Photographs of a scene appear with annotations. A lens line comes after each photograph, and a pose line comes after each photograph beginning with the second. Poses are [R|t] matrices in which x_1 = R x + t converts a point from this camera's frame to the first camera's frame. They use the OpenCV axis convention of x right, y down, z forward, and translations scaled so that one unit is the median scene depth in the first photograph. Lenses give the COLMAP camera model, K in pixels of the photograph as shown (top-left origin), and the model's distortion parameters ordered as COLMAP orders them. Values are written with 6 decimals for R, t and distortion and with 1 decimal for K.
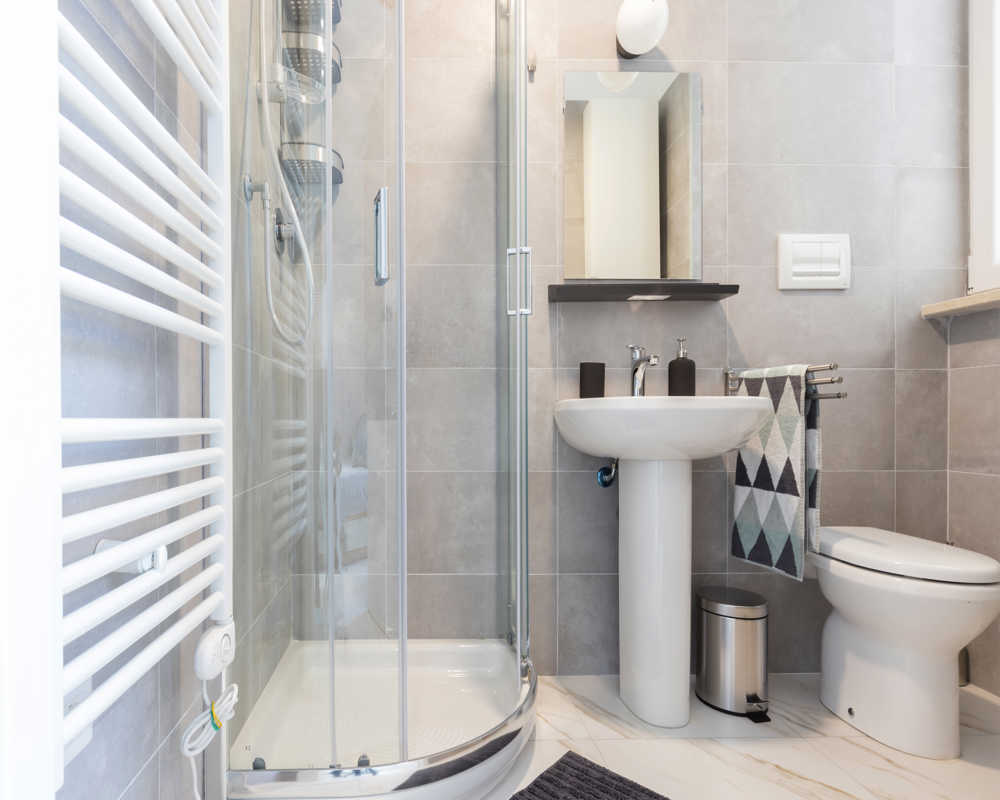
lens RADIAL K [[550.5, 0, 413.5], [0, 550.5, 423.9], [0, 0, 1]] dist [-0.008815, -0.003564]
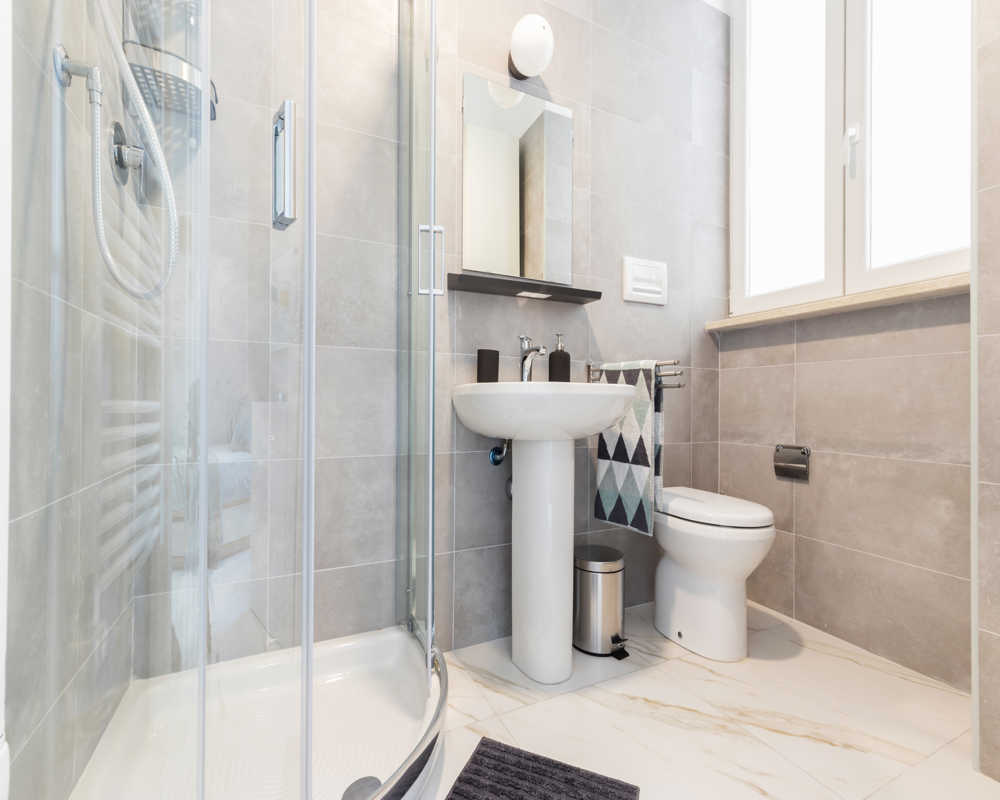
lens RADIAL K [[463.6, 0, 504.3], [0, 463.6, 401.6], [0, 0, 1]] dist [0.002671, -0.000093]
pose [[0.899870, 0.009767, 0.436049, -0.039041], [-0.005325, 0.999921, -0.011407, -0.000538], [-0.436126, 0.007943, 0.899851, 0.178373]]
